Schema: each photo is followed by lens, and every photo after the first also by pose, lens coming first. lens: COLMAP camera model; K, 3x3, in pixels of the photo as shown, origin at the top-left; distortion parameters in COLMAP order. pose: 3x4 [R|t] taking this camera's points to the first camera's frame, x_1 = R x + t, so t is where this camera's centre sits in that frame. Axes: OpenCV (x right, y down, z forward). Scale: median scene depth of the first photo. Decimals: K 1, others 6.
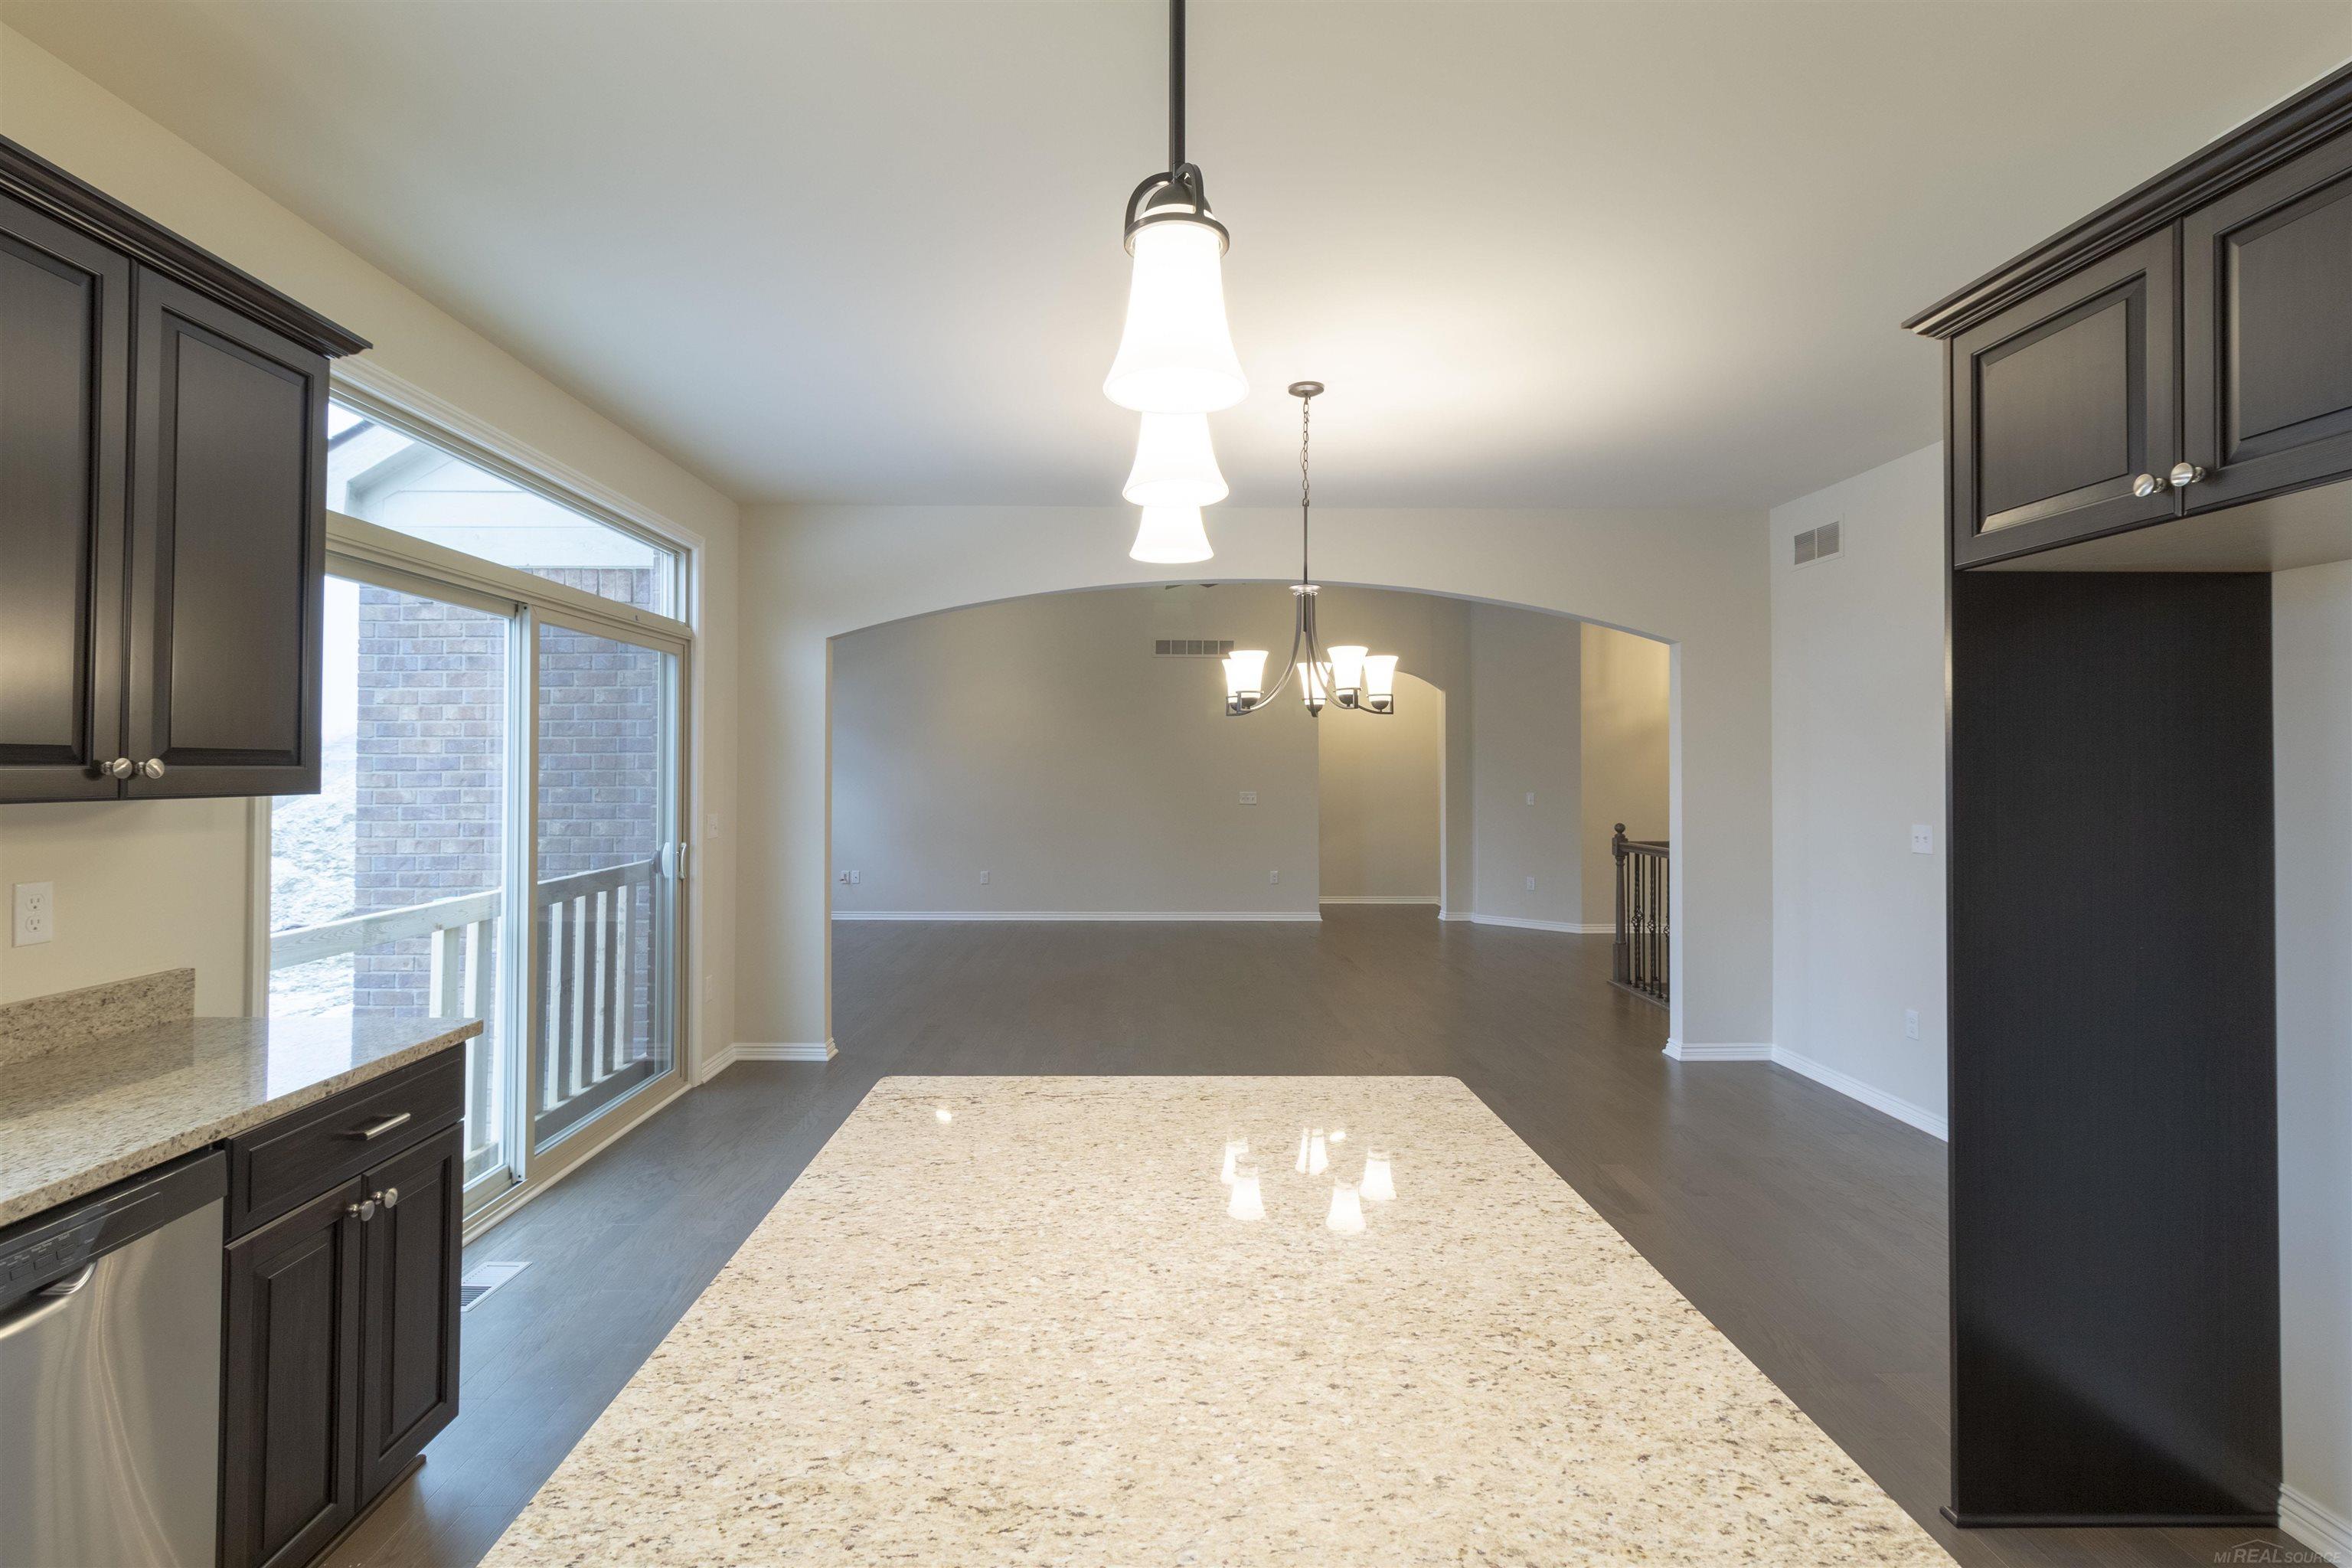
lens RADIAL K [[1086.2, 0, 1186.9], [0, 1086.2, 763.2], [0, 0, 1]] dist [0.000540, 0.001446]
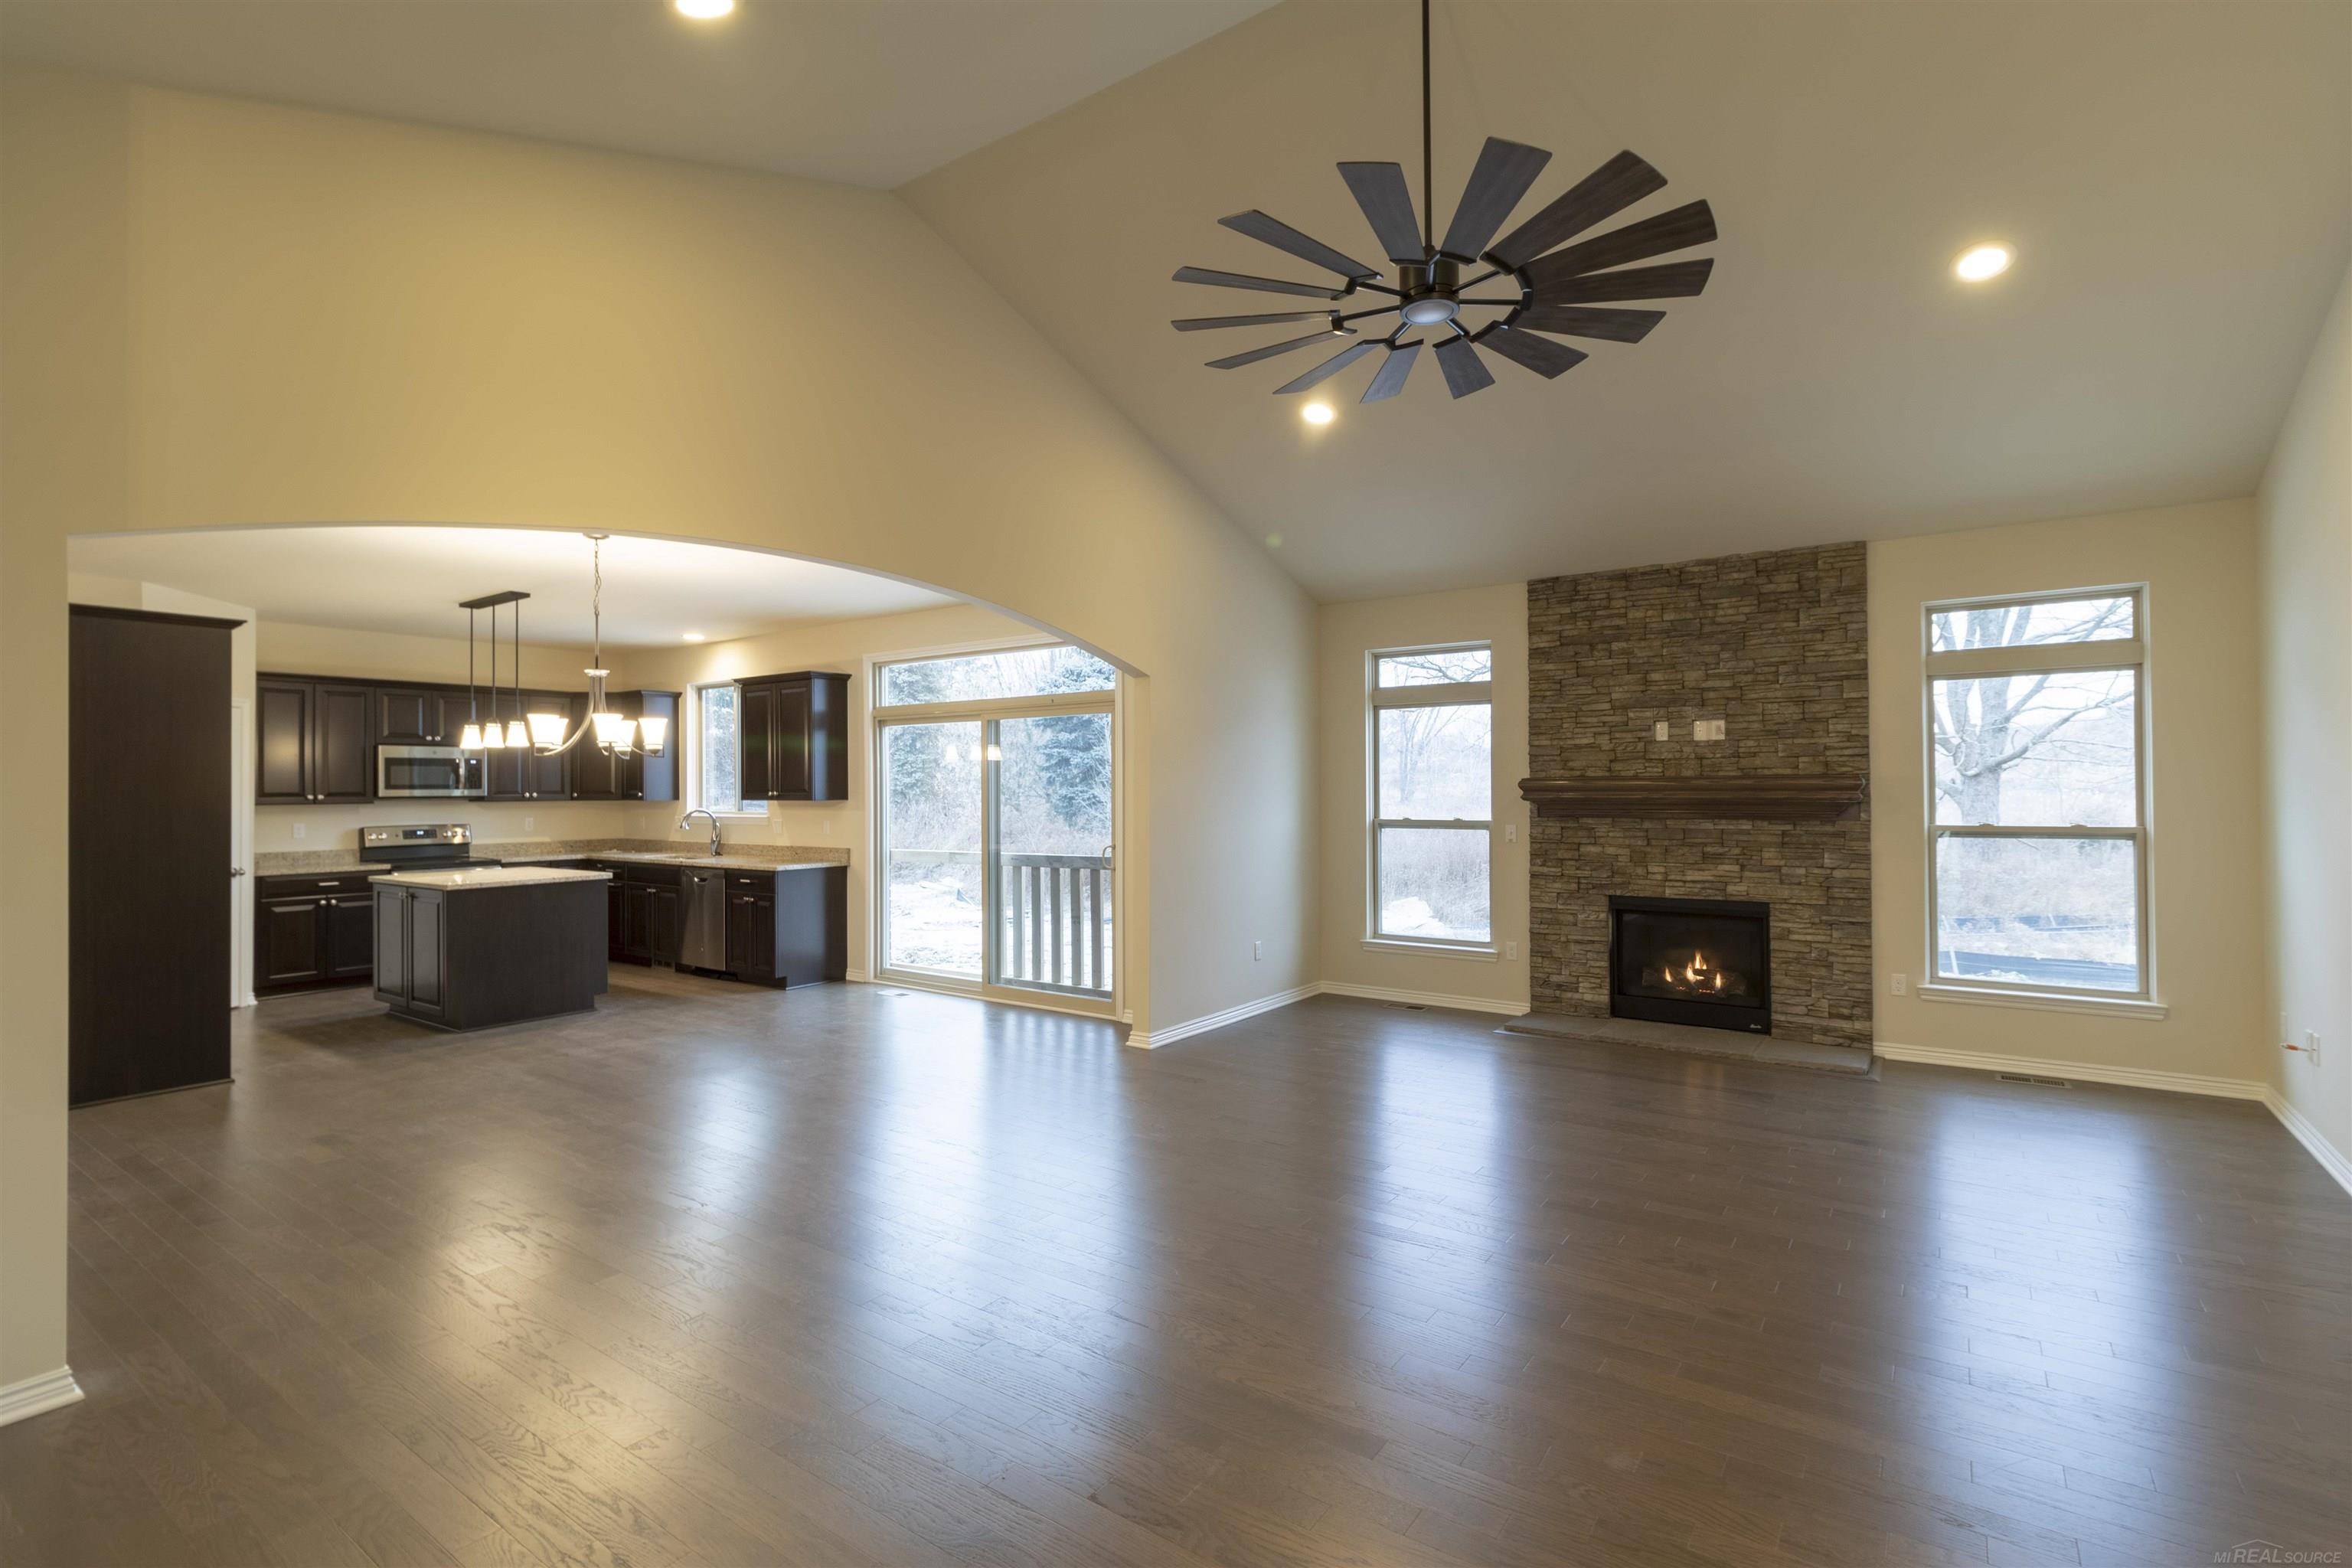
lens RADIAL K [[1086.2, 0, 1188.0], [0, 1086.2, 778.1], [0, 0, 1]] dist [0.000540, 0.001446]
pose [[-0.592946, -0.008182, -0.805201, 1.827757], [0.013895, 0.999696, -0.020391, 0.060717], [0.805123, -0.023279, -0.592652, 5.561882]]
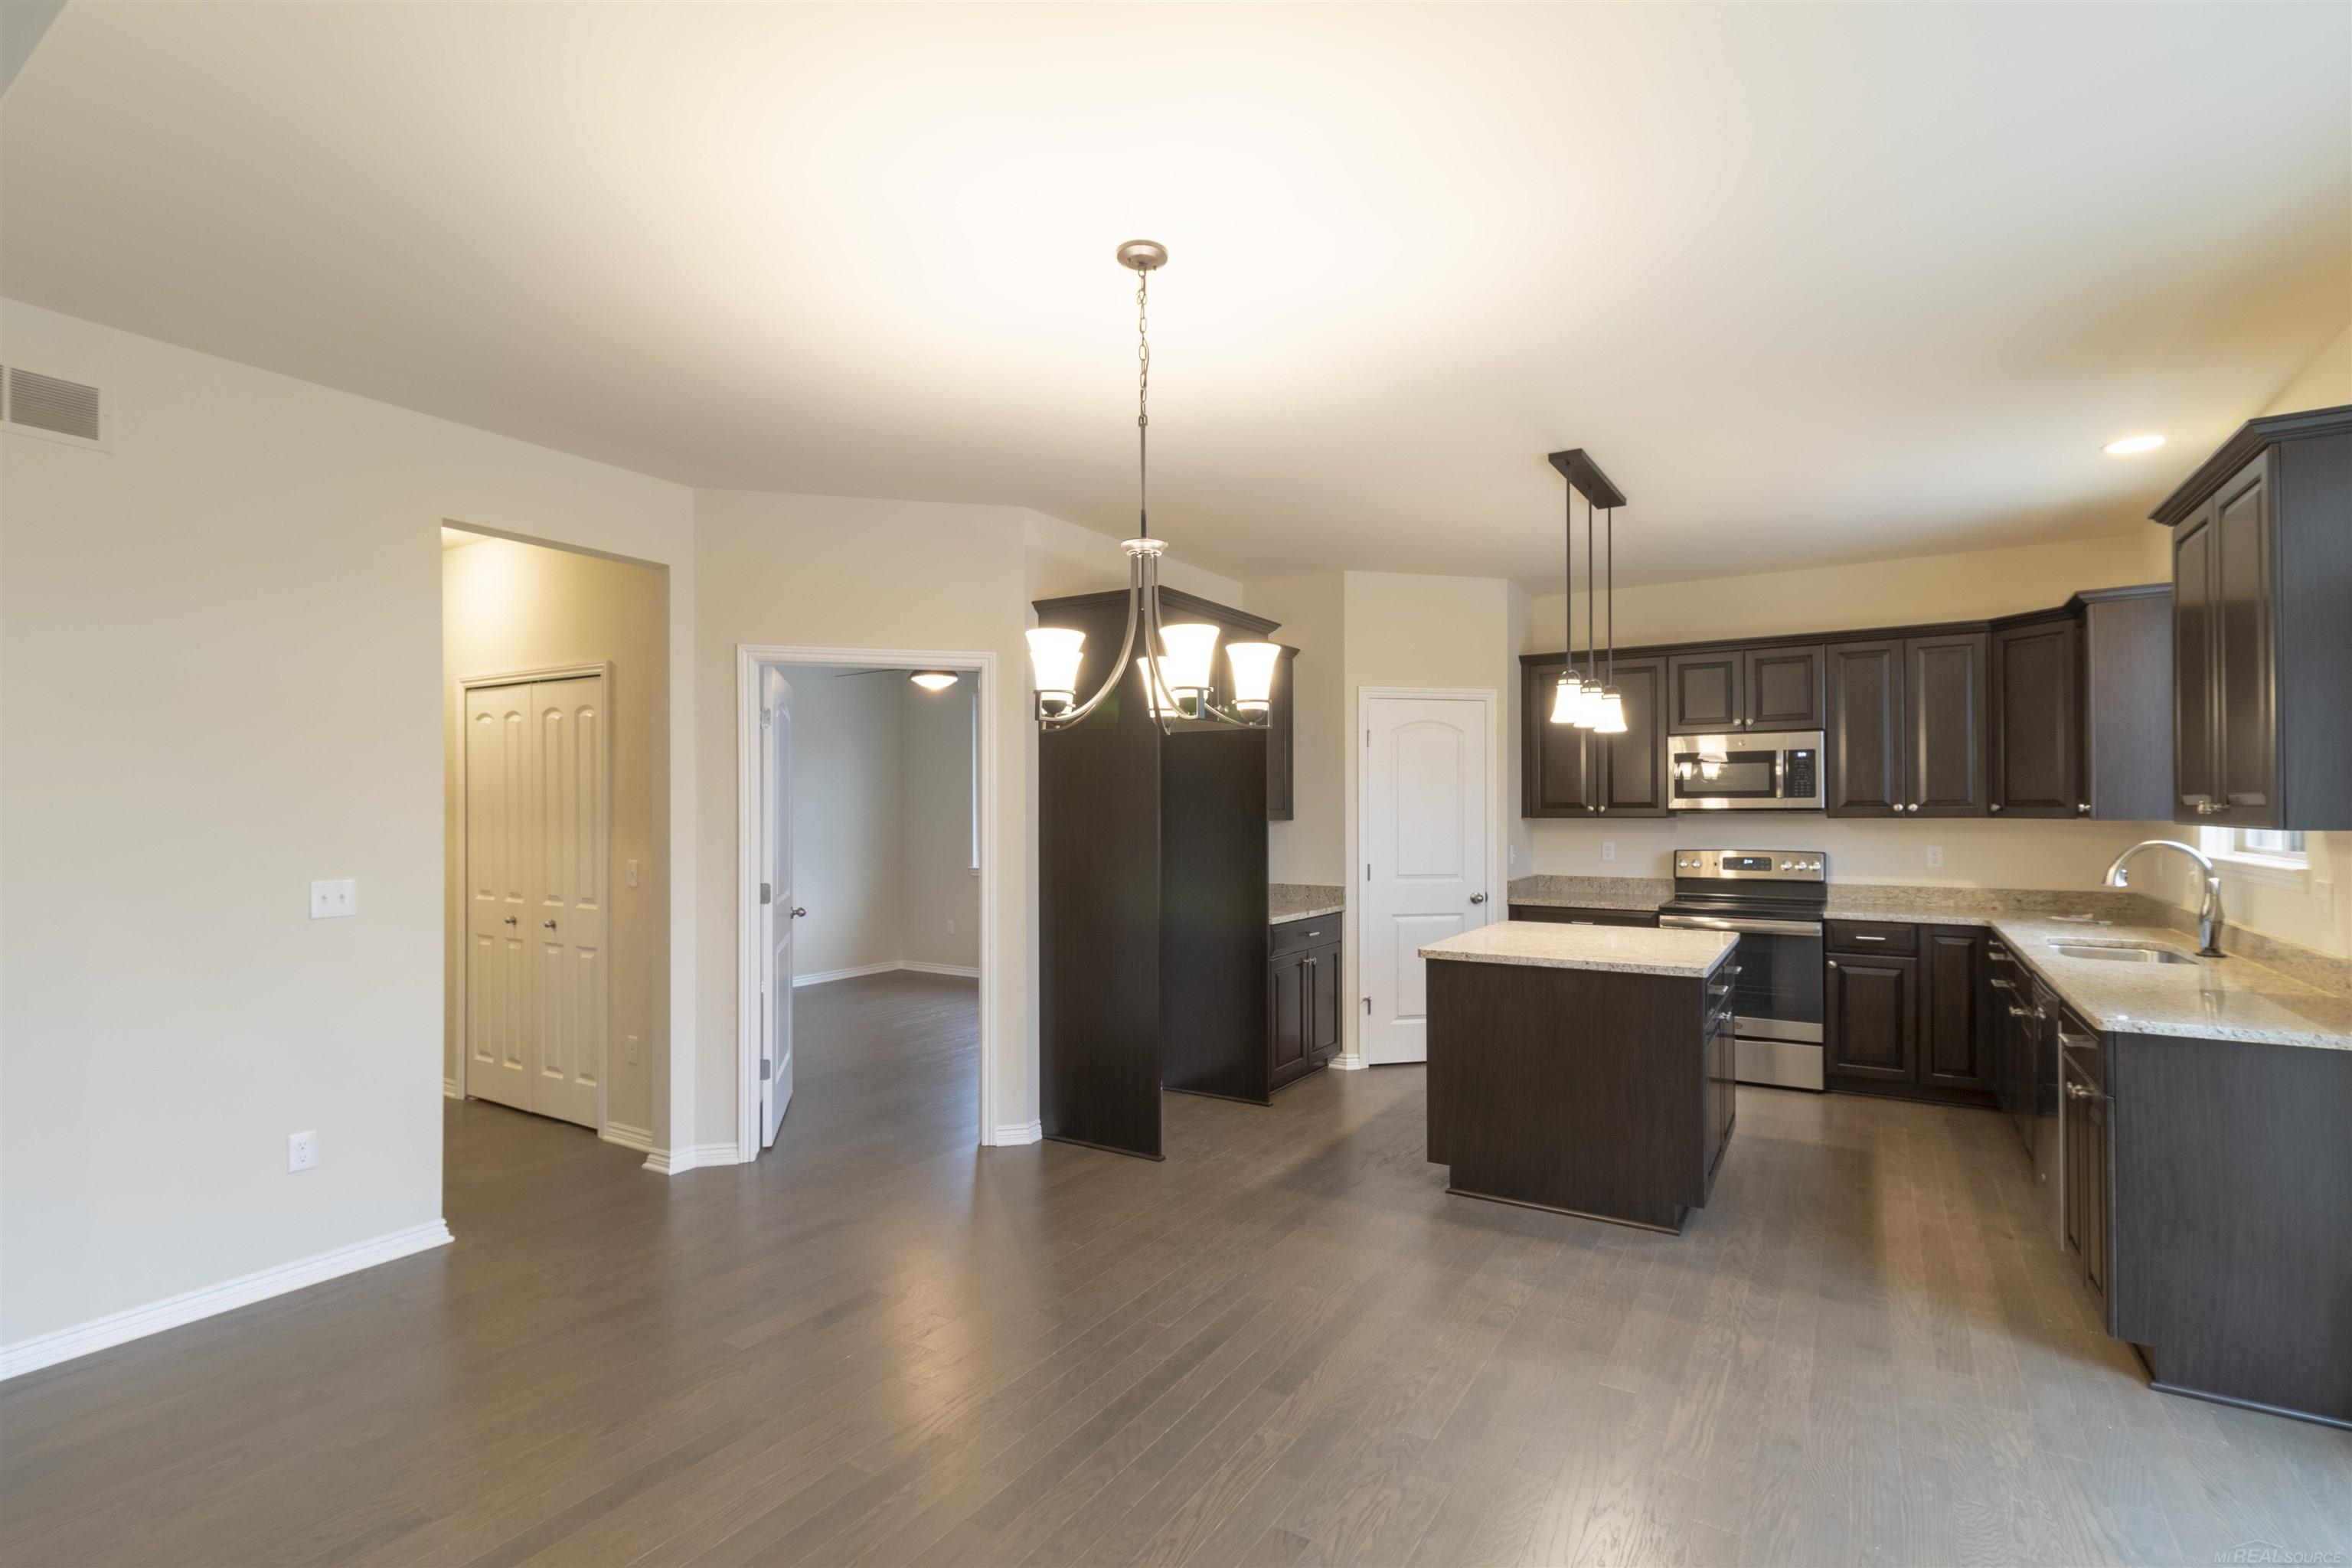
lens RADIAL K [[1086.2, 0, 1190.6], [0, 1086.2, 806.9], [0, 0, 1]] dist [0.000540, 0.001446]
pose [[-0.840191, -0.001411, 0.542288, -0.626495], [-0.007341, 0.999935, -0.008772, 0.031197], [-0.542240, -0.011351, -0.840147, 3.455986]]
